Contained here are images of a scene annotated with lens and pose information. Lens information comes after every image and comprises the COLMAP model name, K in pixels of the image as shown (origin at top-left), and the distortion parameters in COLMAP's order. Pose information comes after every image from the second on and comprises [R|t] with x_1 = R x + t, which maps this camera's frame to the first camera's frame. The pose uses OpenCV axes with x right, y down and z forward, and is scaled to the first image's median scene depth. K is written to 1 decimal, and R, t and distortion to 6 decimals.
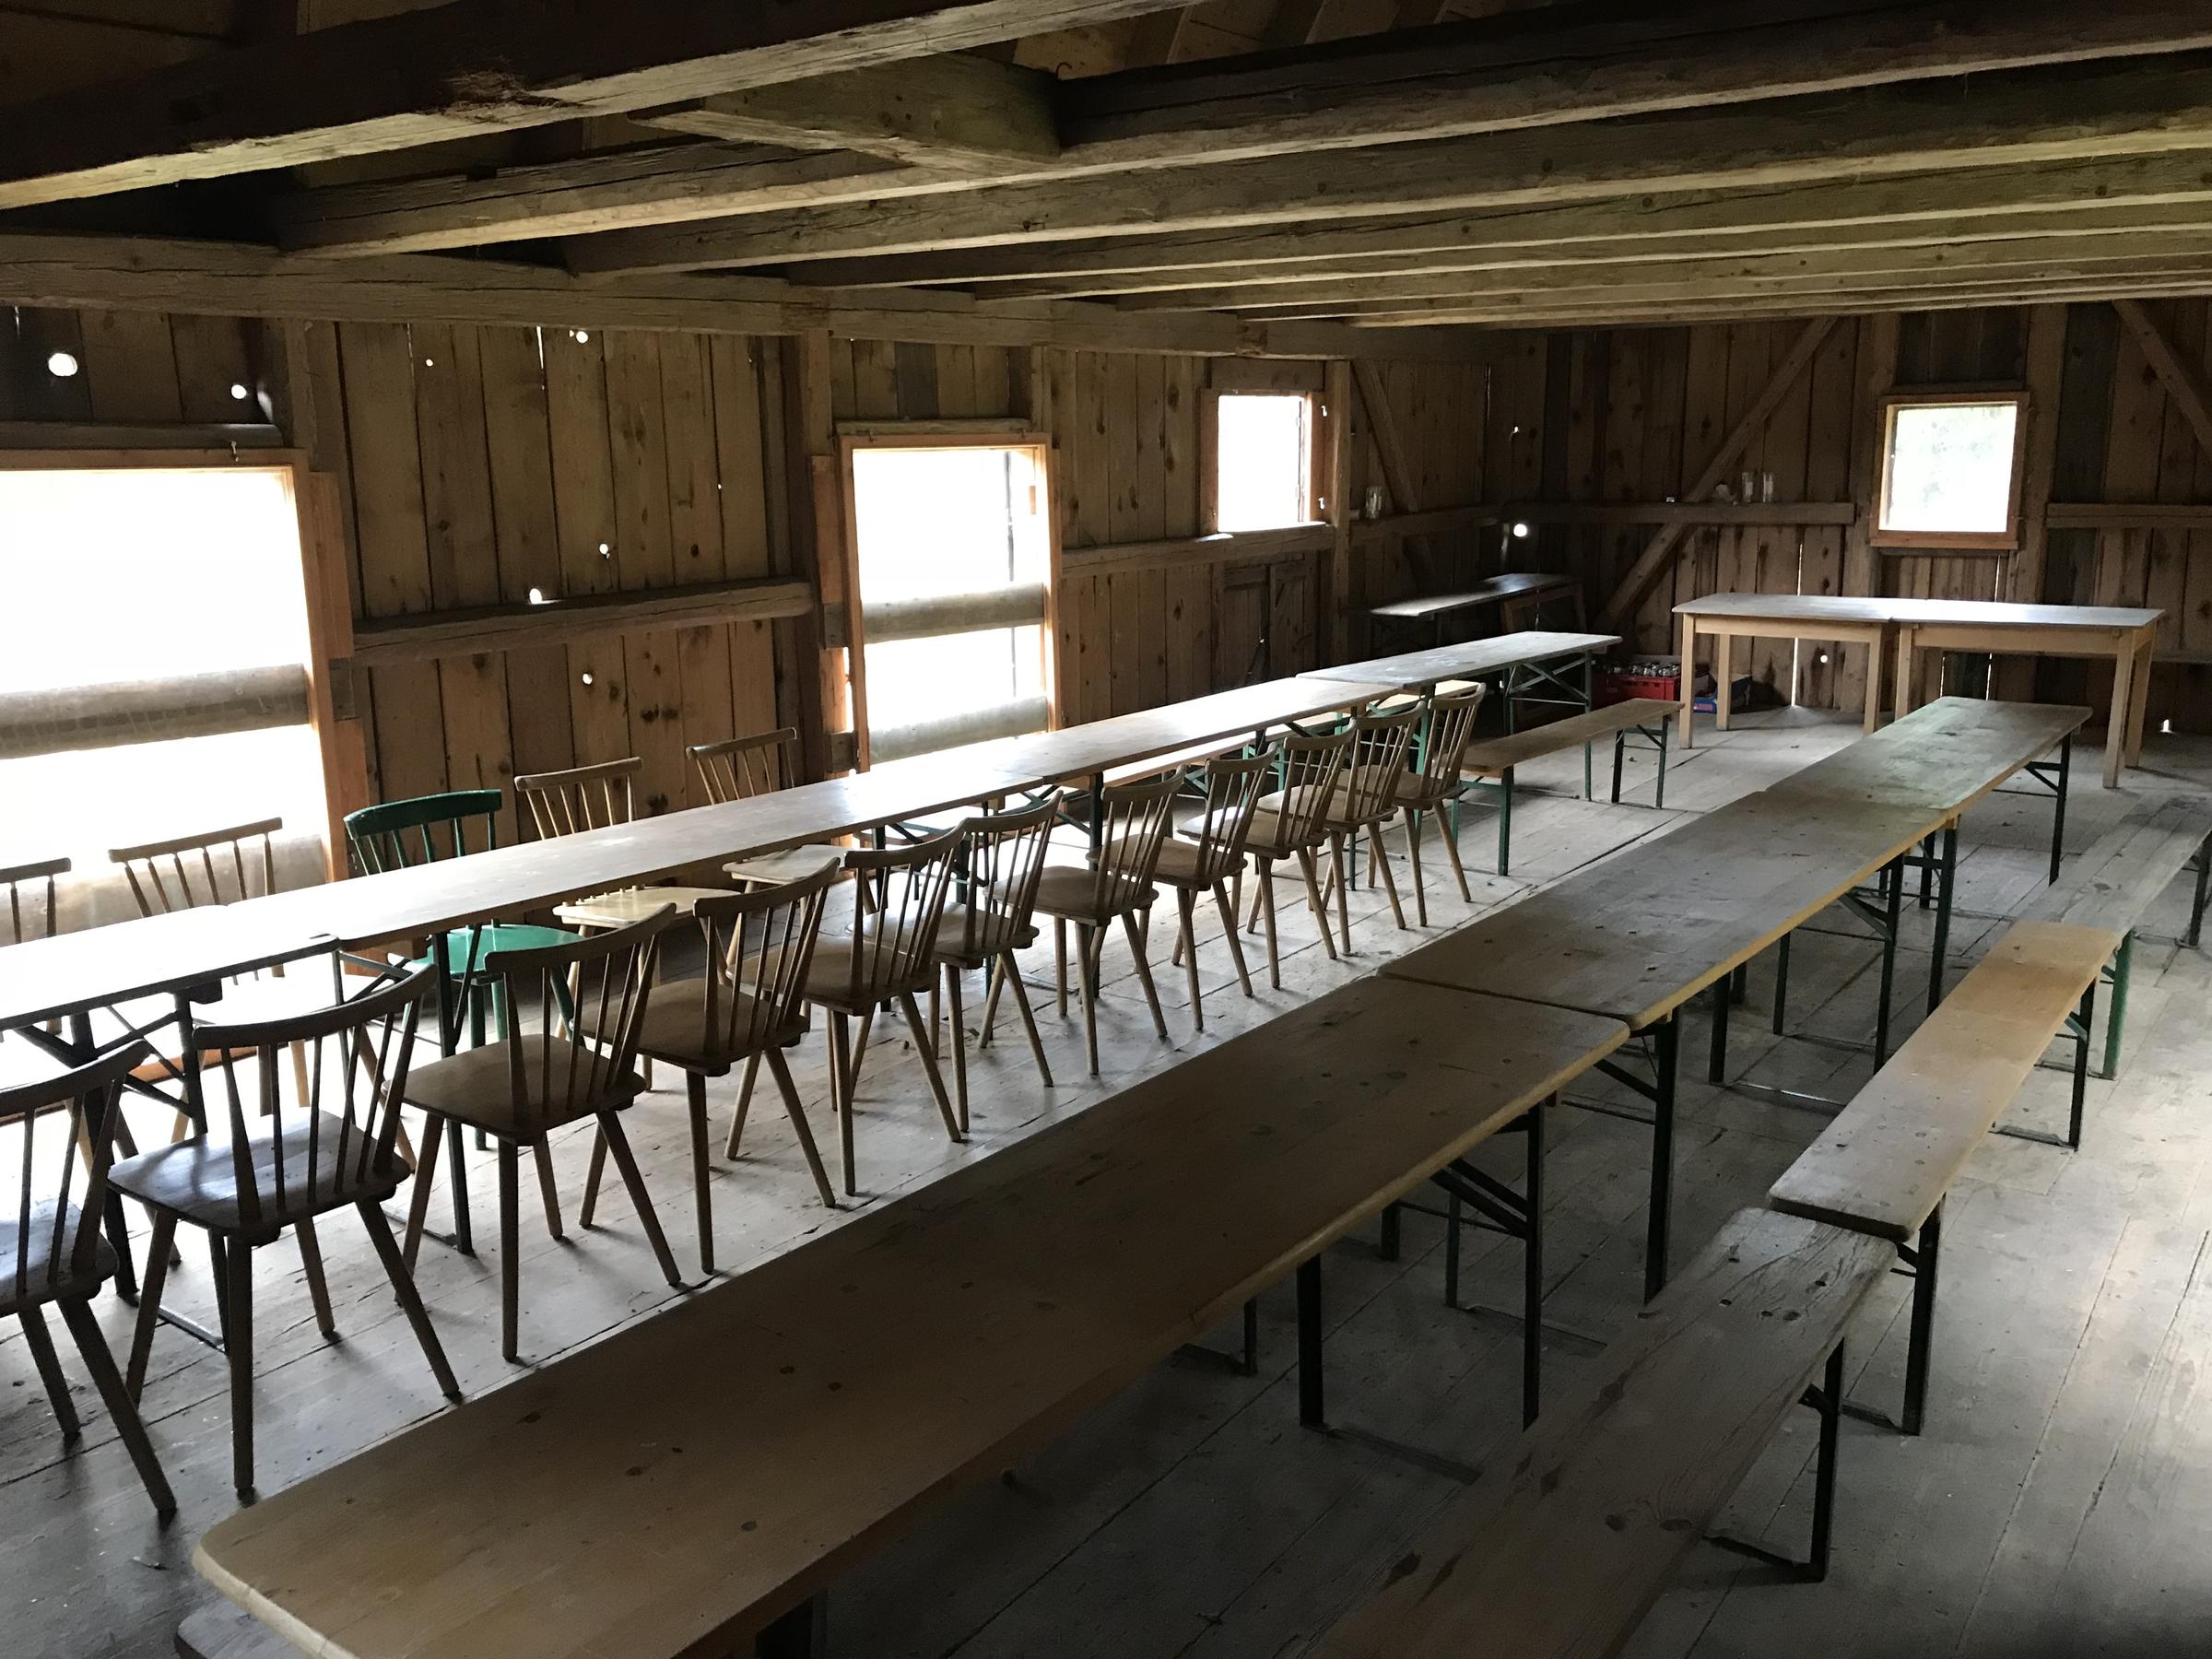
lens RADIAL K [[1820.2, 0, 1106.0], [0, 1820.2, 829.5], [0, 0, 1]] dist [0.053221, -0.003099]
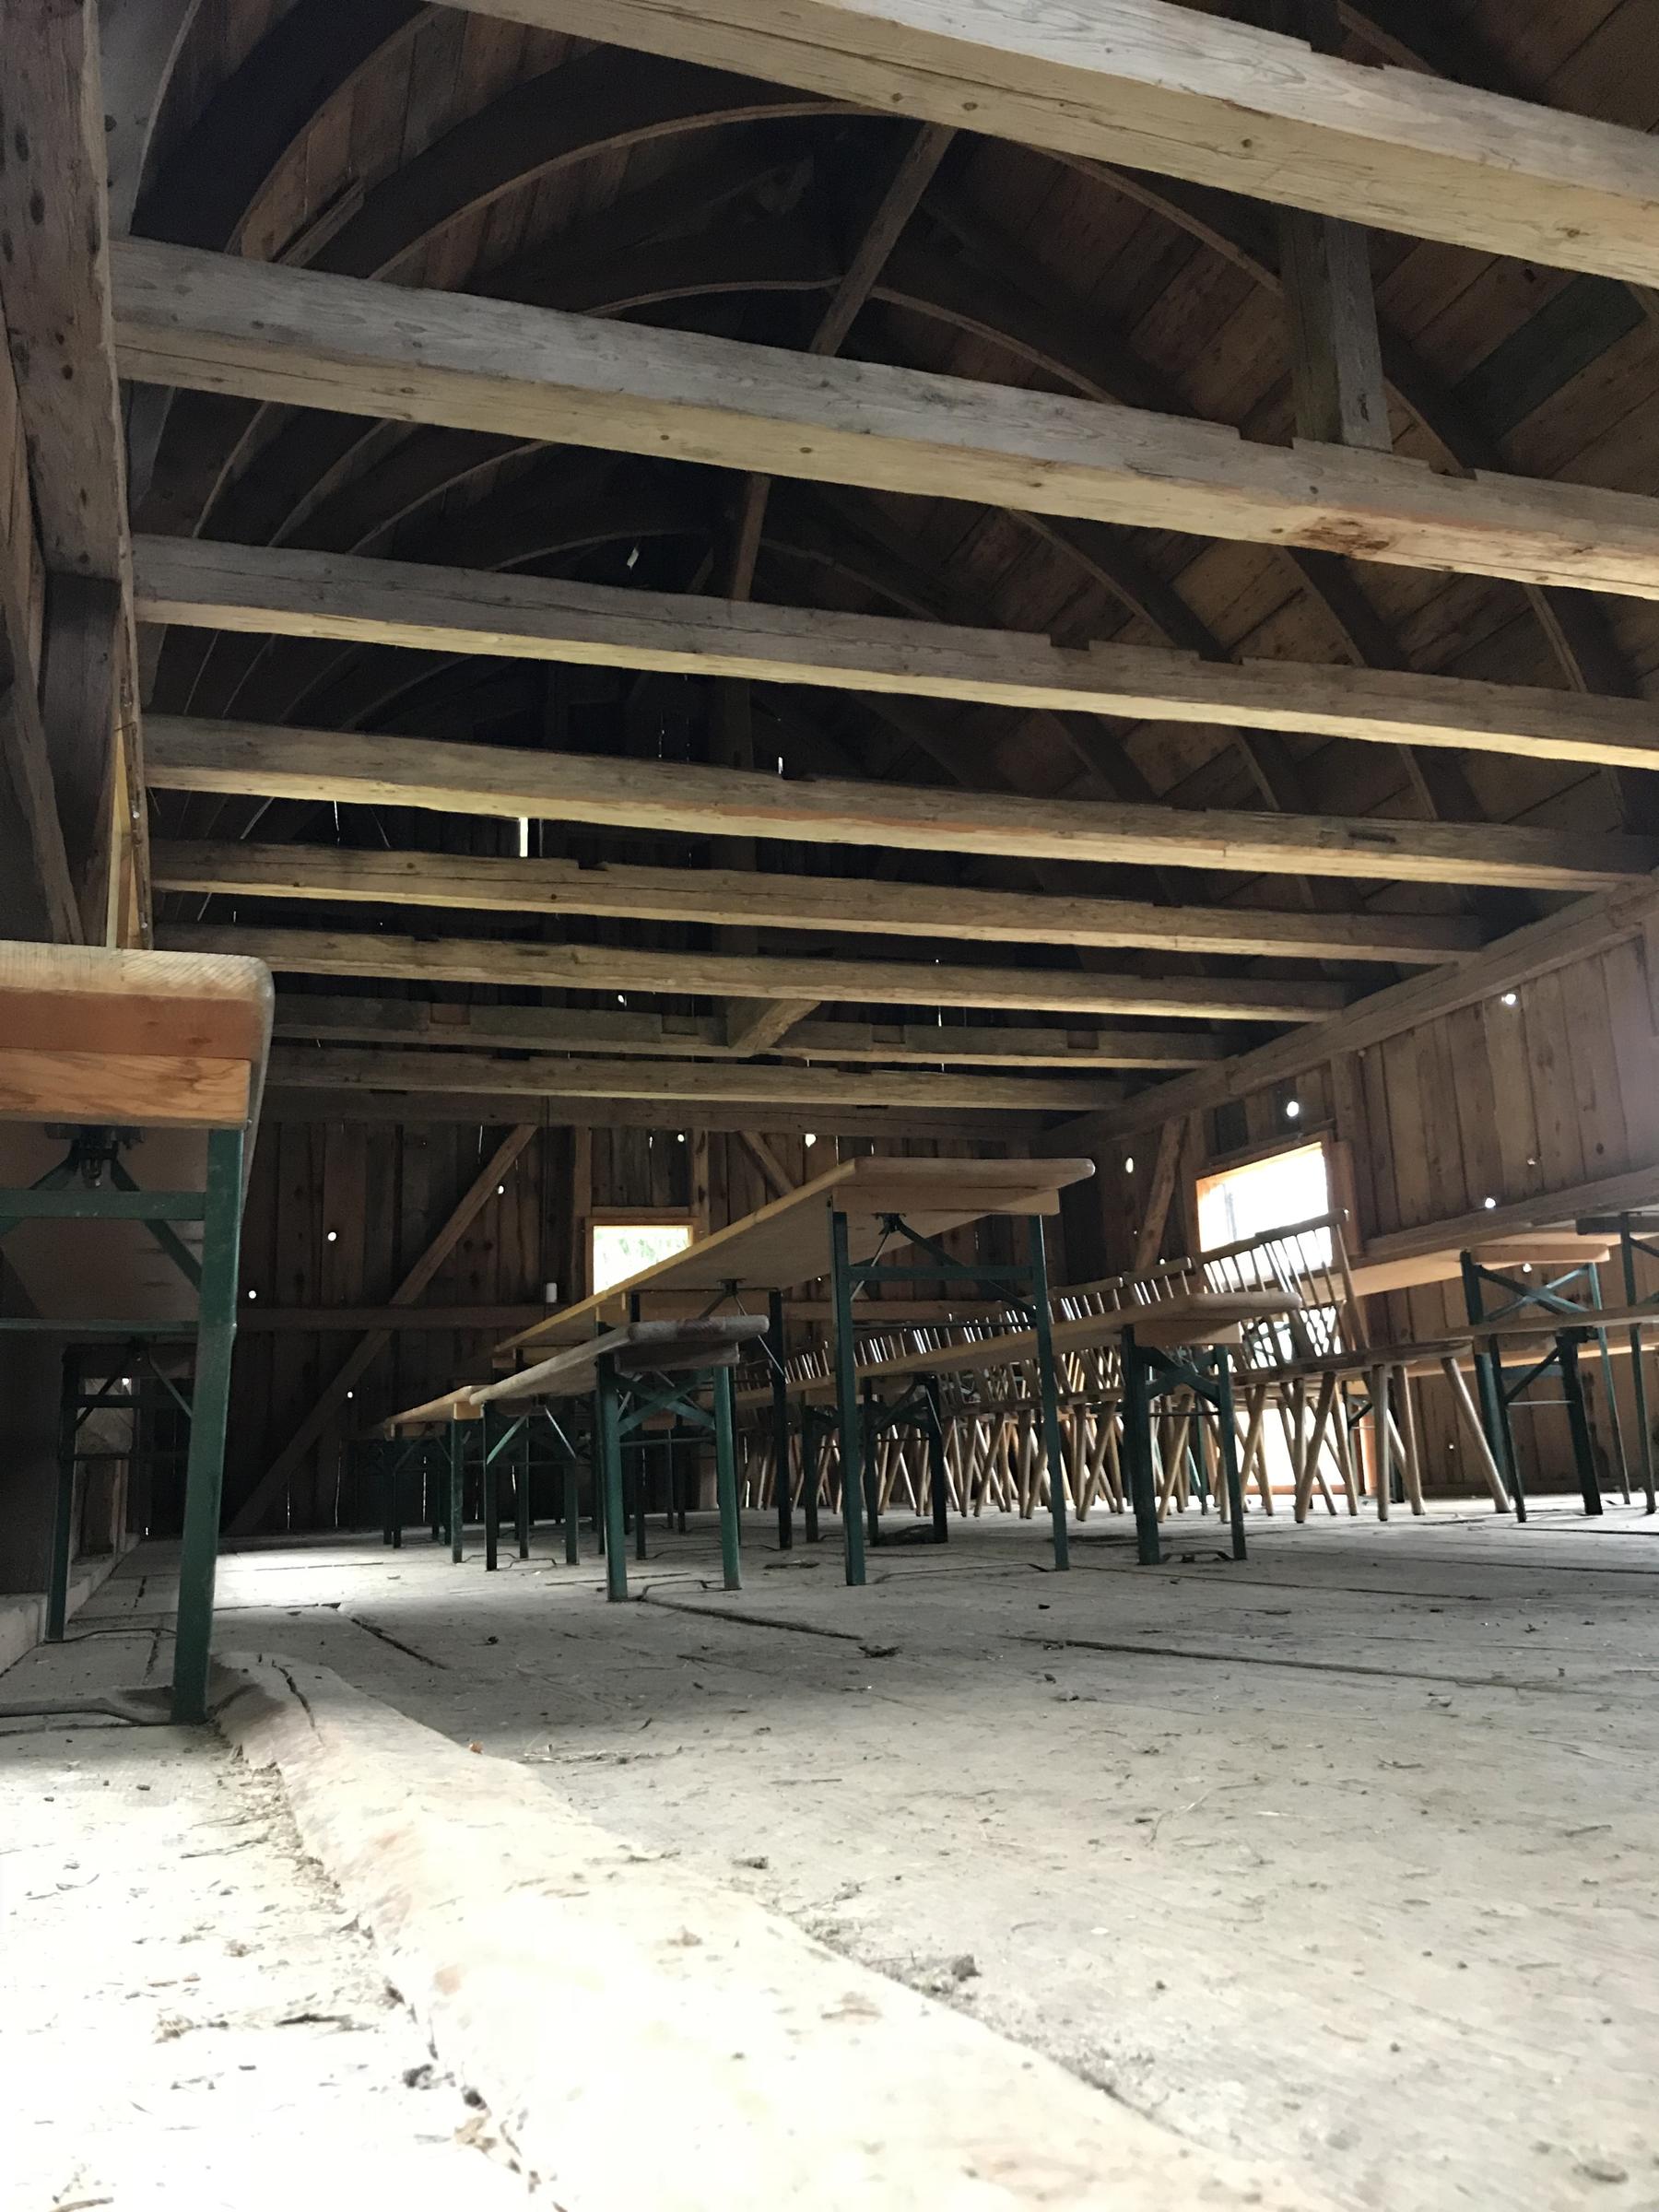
lens RADIAL K [[1820.2, 0, 829.5], [0, 1820.2, 1106.0], [0, 0, 1]] dist [0.053221, -0.003099]
pose [[-0.569053, -0.135018, -0.811140, 0.995415], [-0.130255, 0.988774, -0.073206, -0.038965], [0.811919, 0.063996, -0.580252, 1.338969]]
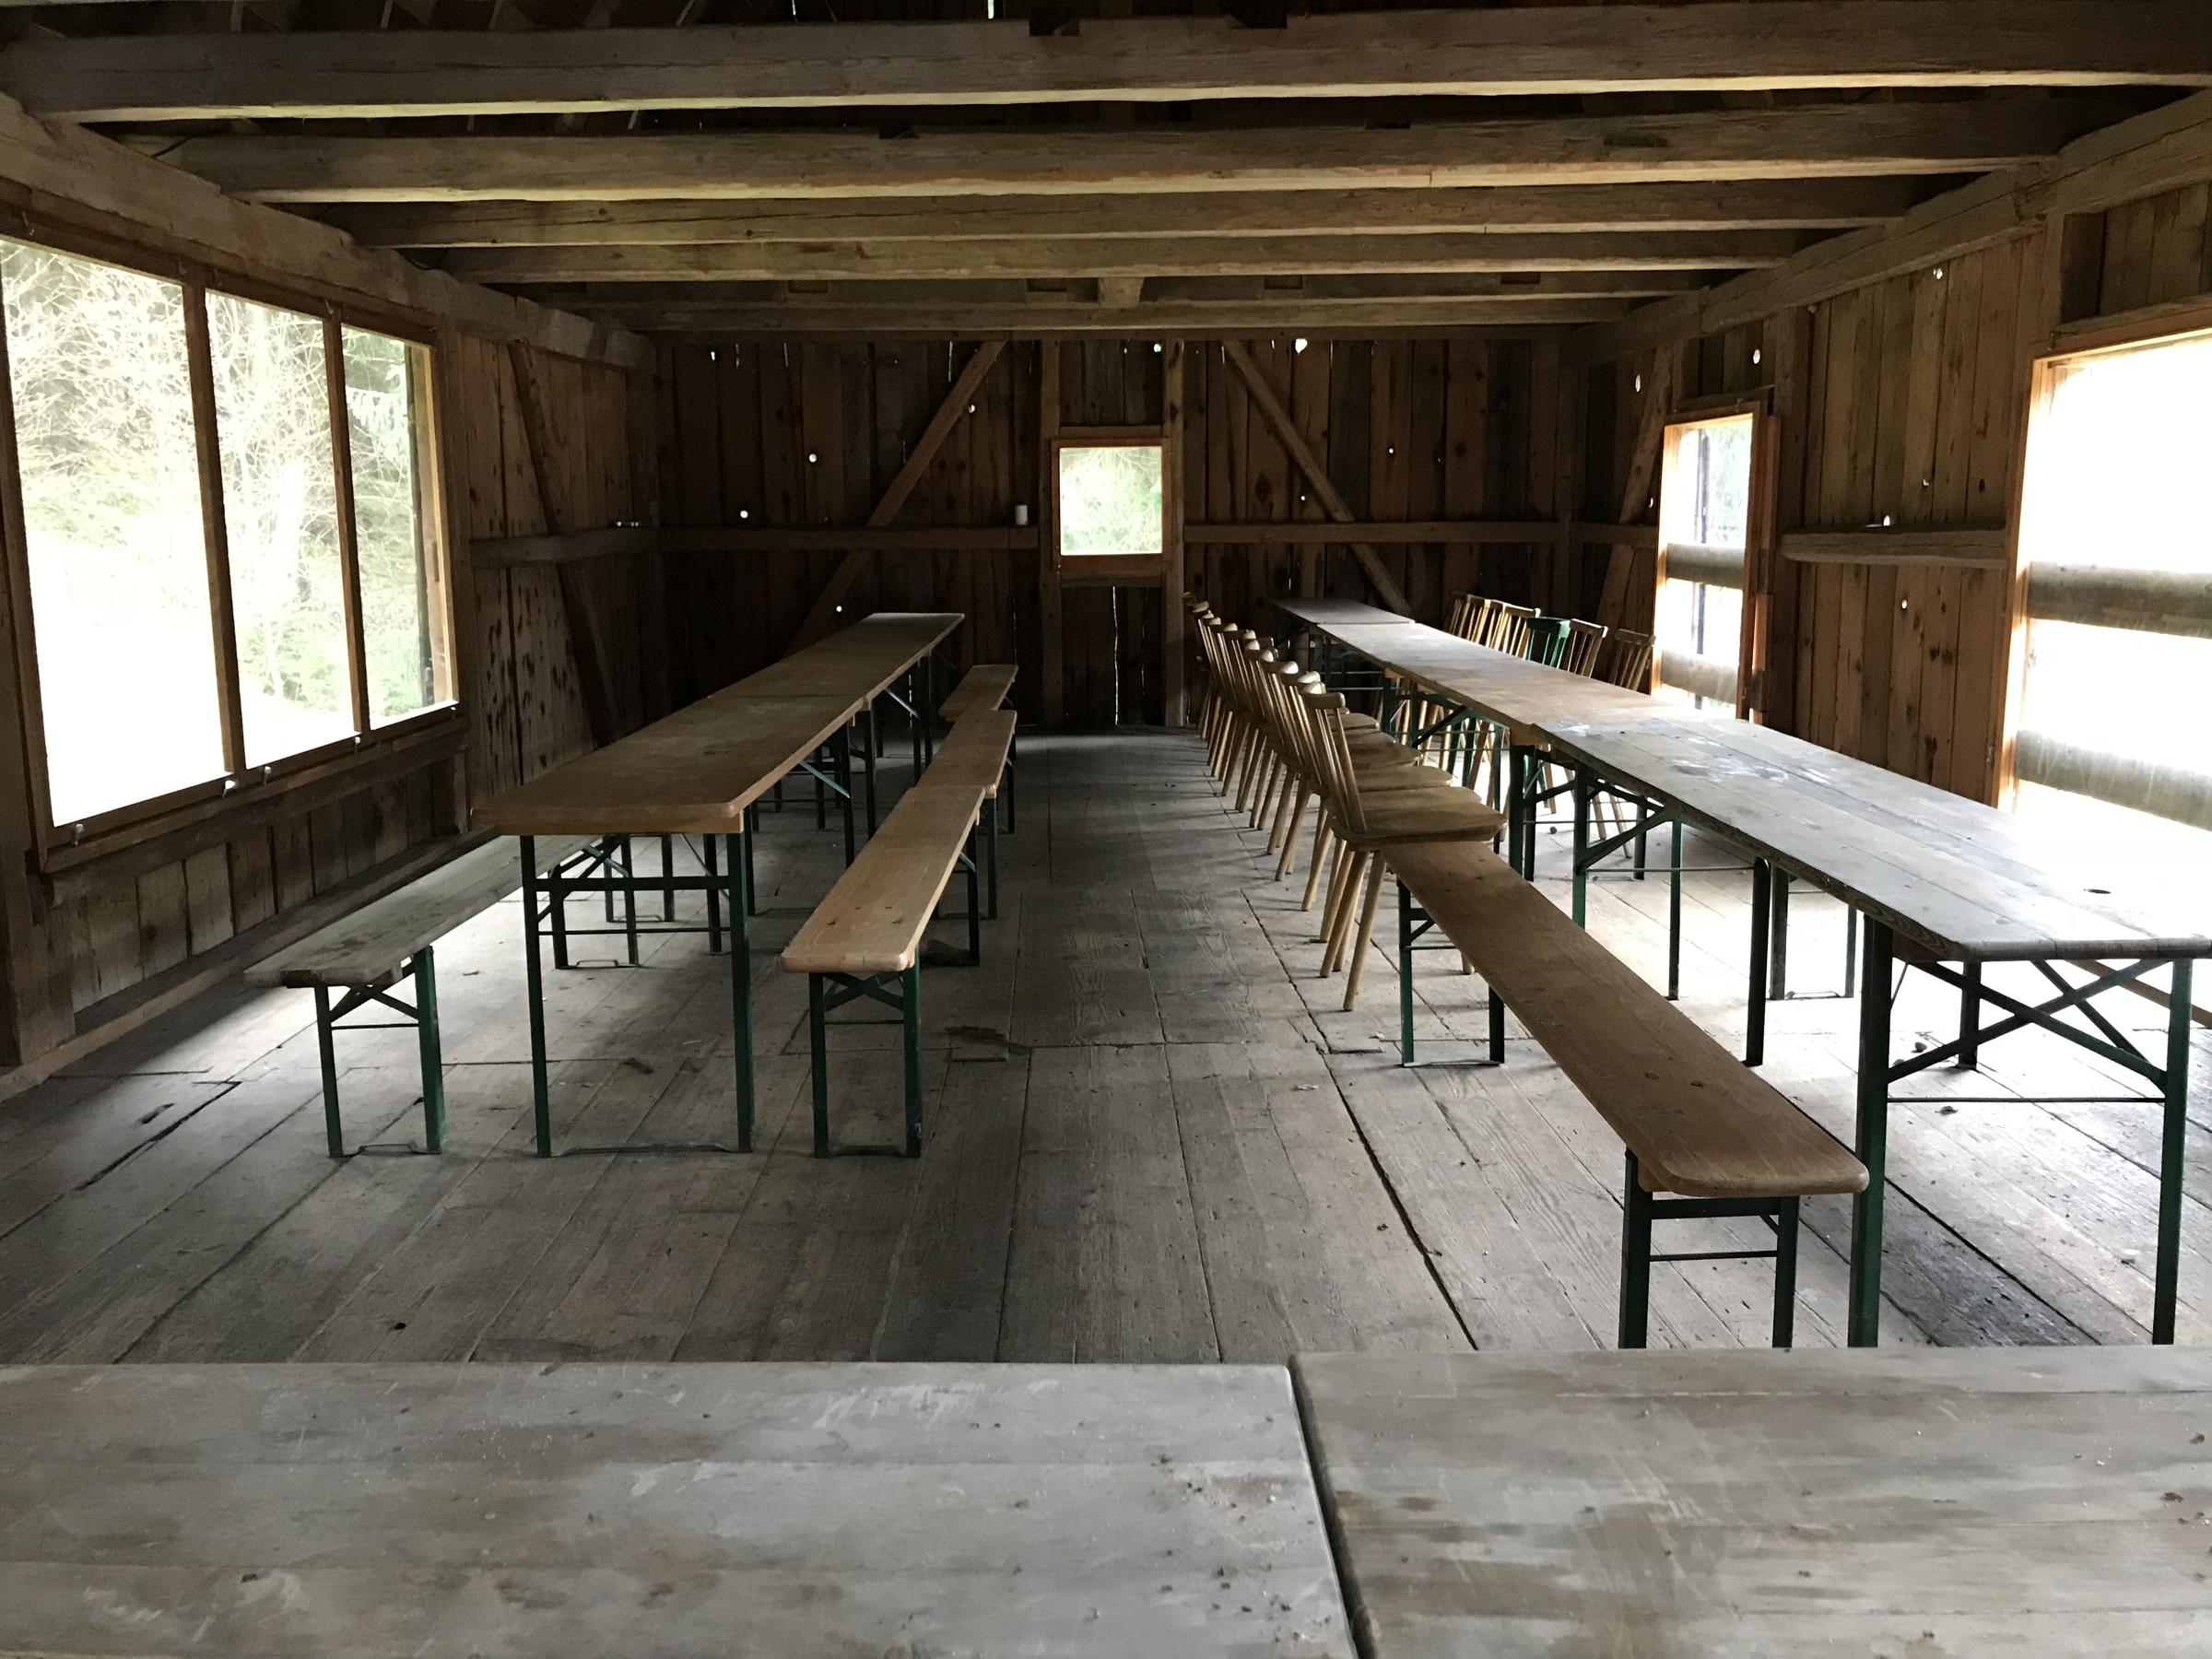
lens RADIAL K [[1845.8, 0, 1106.0], [0, 1845.8, 829.5], [0, 0, 1]] dist [-0.005205, -0.004369]
pose [[-0.795619, 0.119355, -0.593923, 0.736003], [-0.108483, 0.936481, 0.333518, -0.266695], [0.596005, 0.329784, -0.732134, 1.559981]]
